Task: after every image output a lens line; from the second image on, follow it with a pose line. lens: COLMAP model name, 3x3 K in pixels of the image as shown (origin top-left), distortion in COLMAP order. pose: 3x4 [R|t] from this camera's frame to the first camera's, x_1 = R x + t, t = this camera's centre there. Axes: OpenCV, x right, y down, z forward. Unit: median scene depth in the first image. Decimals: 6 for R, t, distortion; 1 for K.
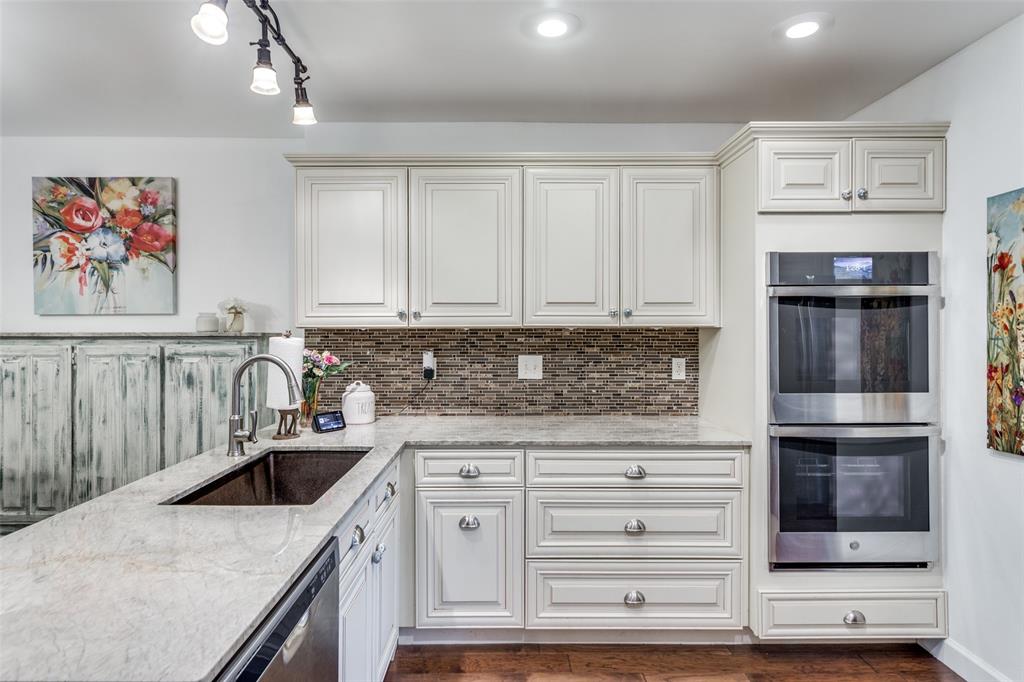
lens RADIAL K [[577.0, 0, 508.6], [0, 577.0, 330.7], [0, 0, 1]] dist [0.002613, 0.000980]
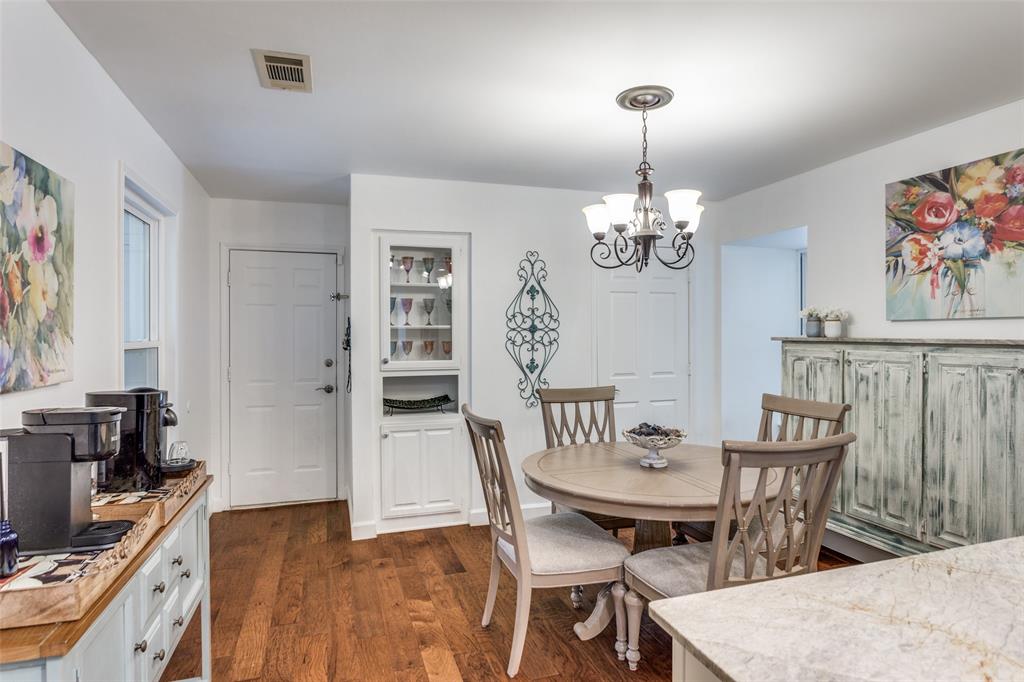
lens RADIAL K [[570.9, 0, 508.5], [0, 570.9, 337.8], [0, 0, 1]] dist [-0.000398, 0.001271]
pose [[0.301629, 0.010680, -0.953366, -0.070515], [-0.001349, 0.999941, 0.010774, -0.007882], [0.953425, -0.001964, 0.301625, 0.072368]]
